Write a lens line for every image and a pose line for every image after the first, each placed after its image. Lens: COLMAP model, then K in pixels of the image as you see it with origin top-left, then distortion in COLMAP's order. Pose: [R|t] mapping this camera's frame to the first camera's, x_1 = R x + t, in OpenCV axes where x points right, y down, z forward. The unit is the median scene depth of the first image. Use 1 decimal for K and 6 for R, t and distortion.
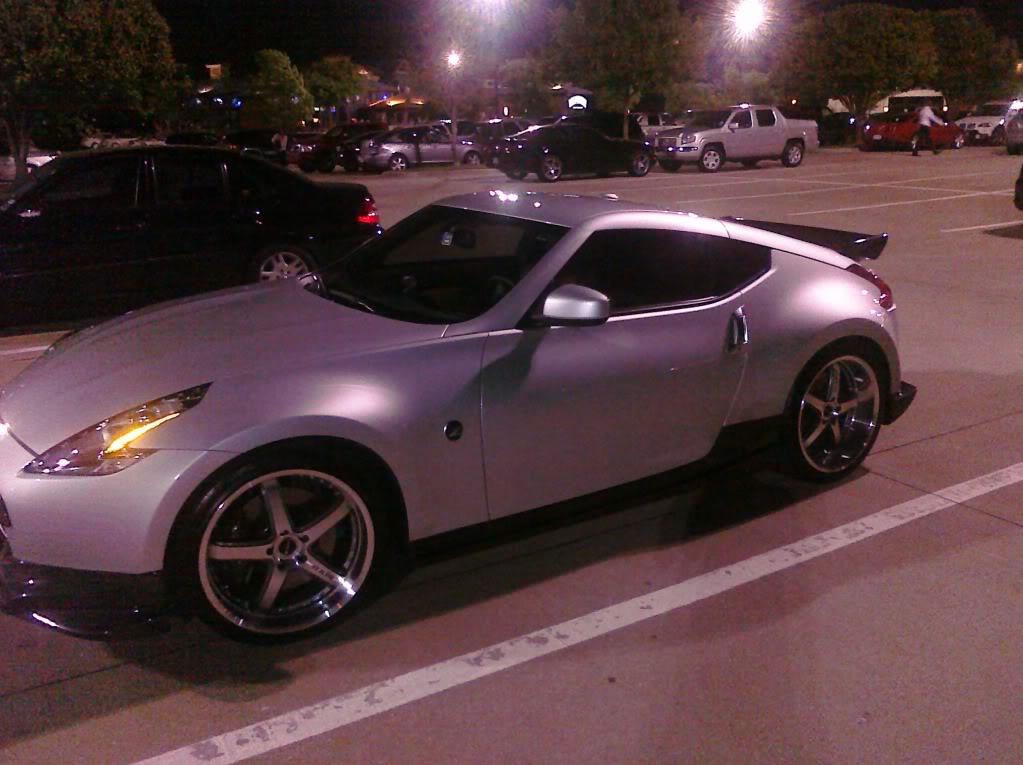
lens RADIAL K [[941.5, 0, 537.1], [0, 941.5, 383.9], [0, 0, 1]] dist [0.005373, -0.066028]
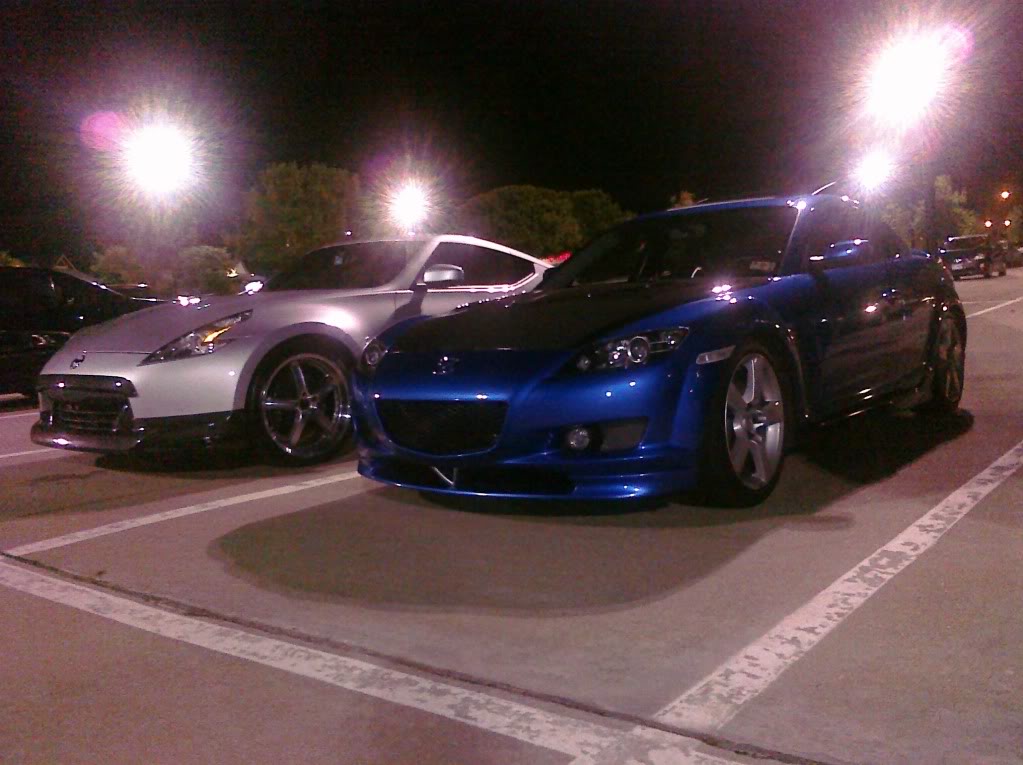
lens RADIAL K [[941.5, 0, 537.1], [0, 941.5, 383.9], [0, 0, 1]] dist [0.005373, -0.066028]
pose [[0.940531, -0.075232, 0.331272, -0.051416], [0.137108, 0.976282, -0.167557, 0.056844], [-0.310809, 0.203012, 0.928538, -0.082075]]
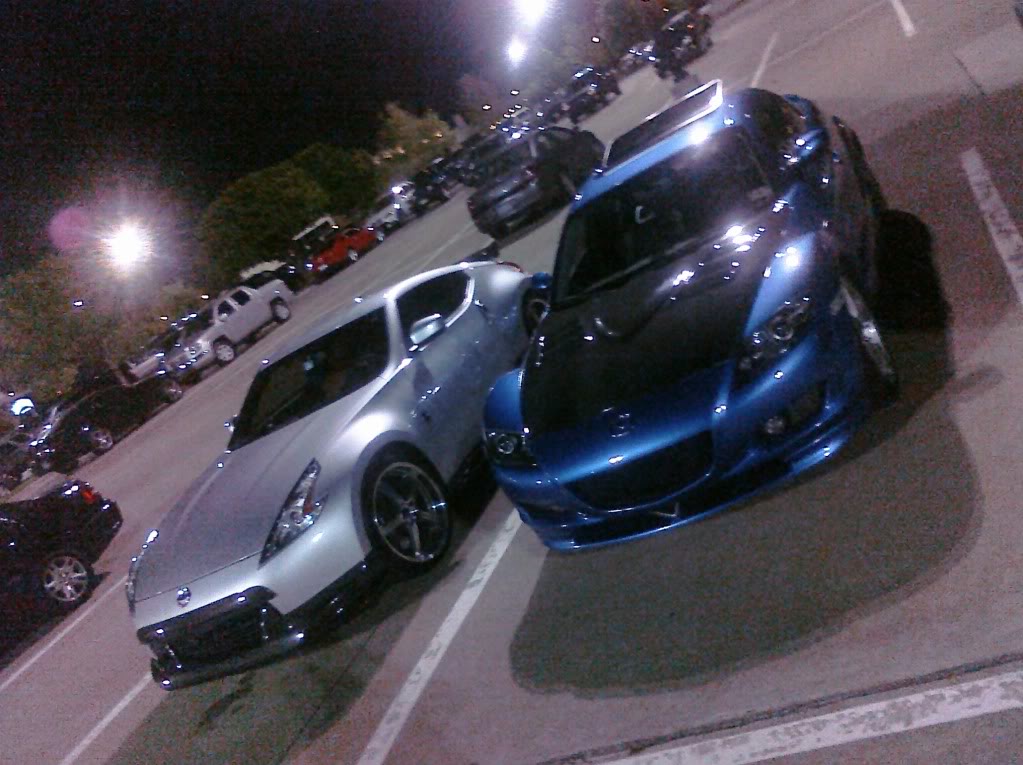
lens RADIAL K [[939.0, 0, 536.9], [0, 939.0, 378.9], [0, 0, 1]] dist [0.001489, -0.030372]
pose [[0.694953, -0.542960, 0.471418, -0.092088], [0.618858, 0.785466, -0.007639, 0.017220], [-0.366135, 0.297050, 0.881877, -0.077978]]
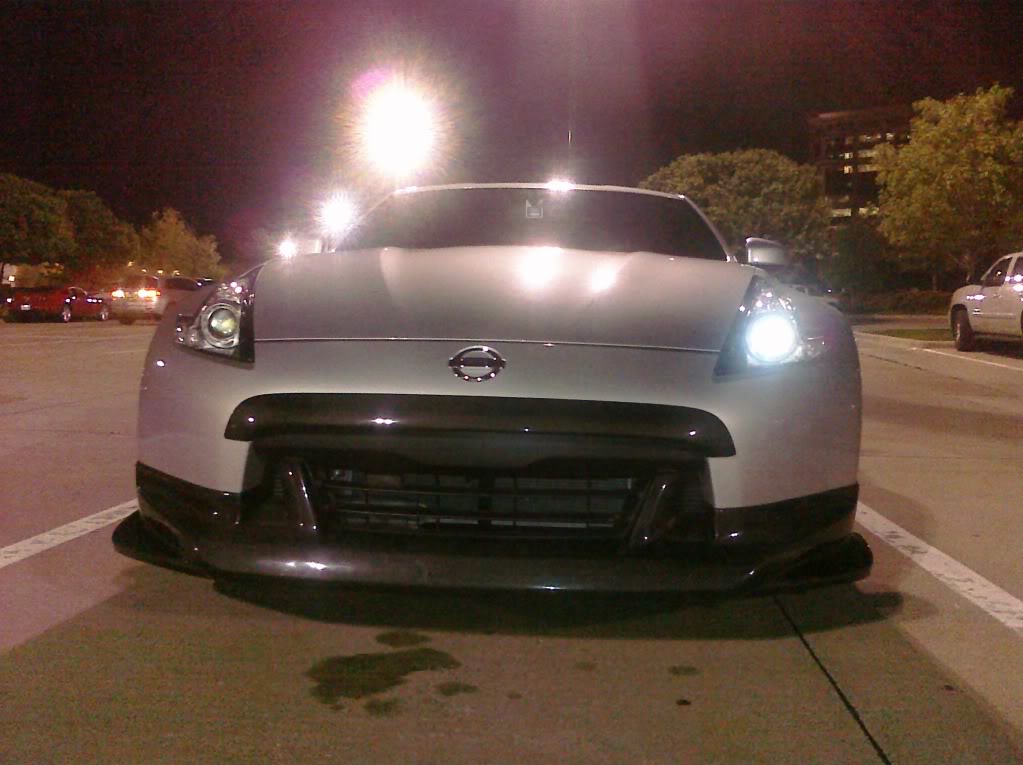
lens RADIAL K [[941.5, 0, 537.1], [0, 941.5, 383.9], [0, 0, 1]] dist [0.005373, -0.066028]
pose [[0.592237, -0.031793, 0.805137, -0.134676], [0.193734, 0.975528, -0.103985, 0.016778], [-0.782127, 0.217566, 0.583903, 0.080812]]
